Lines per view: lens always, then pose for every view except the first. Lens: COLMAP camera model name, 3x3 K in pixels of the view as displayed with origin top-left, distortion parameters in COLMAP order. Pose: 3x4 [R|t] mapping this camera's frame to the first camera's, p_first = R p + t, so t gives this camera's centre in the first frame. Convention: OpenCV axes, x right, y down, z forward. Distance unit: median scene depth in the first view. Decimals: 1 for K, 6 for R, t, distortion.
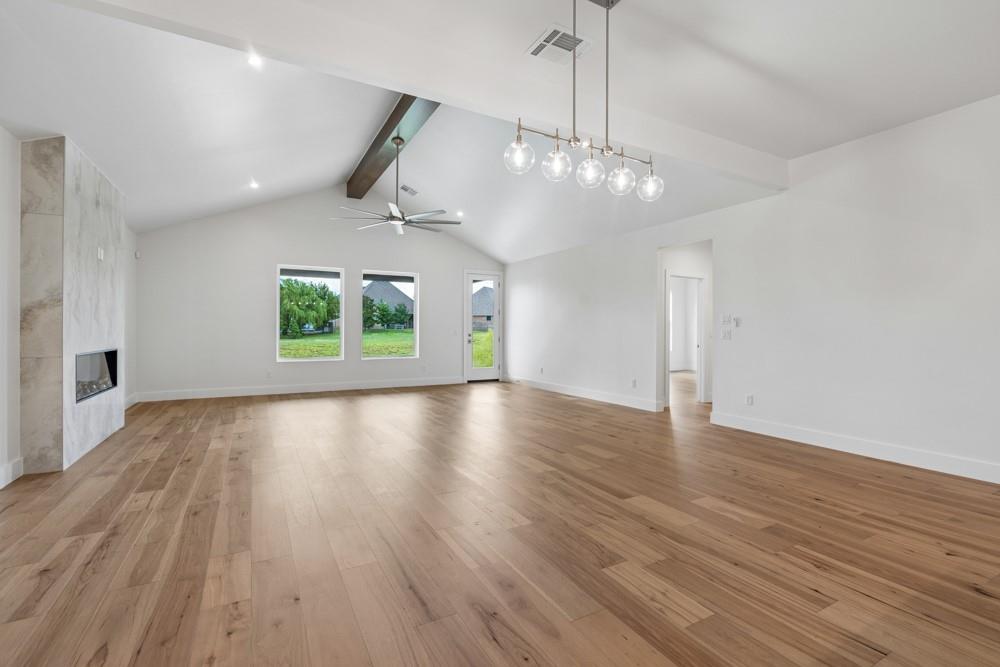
lens RADIAL K [[451.0, 0, 500.8], [0, 451.0, 330.1], [0, 0, 1]] dist [-0.004147, -0.000022]
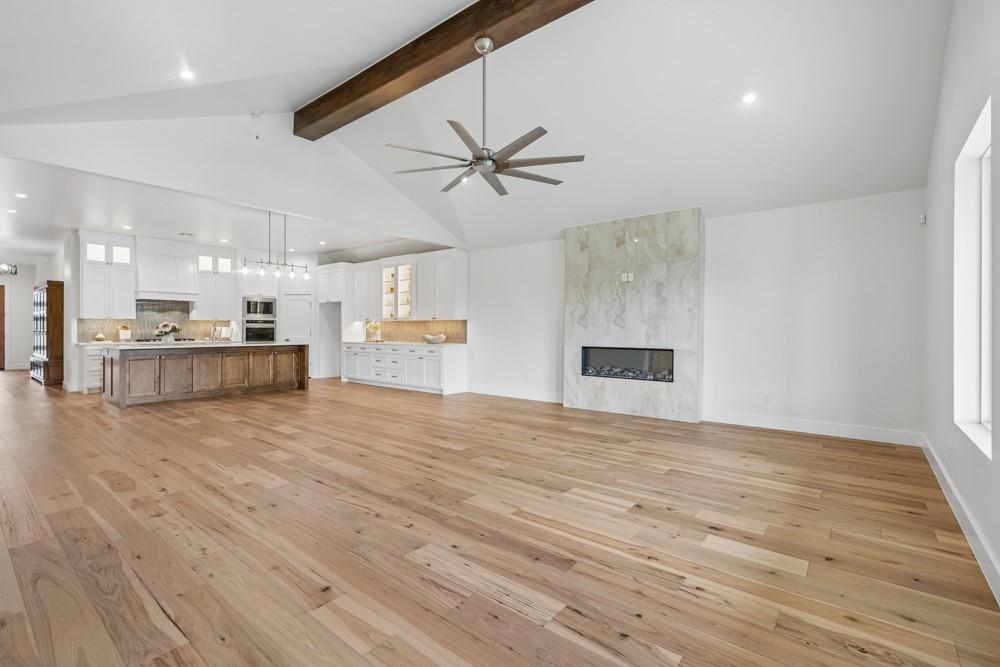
lens RADIAL K [[451.3, 0, 498.2], [0, 451.3, 326.9], [0, 0, 1]] dist [0.000651, -0.000266]
pose [[-0.926504, -0.007666, -0.376207, -0.003080], [-0.006374, 0.999969, -0.004679, -0.004925], [0.376231, -0.001937, -0.926524, 1.207130]]
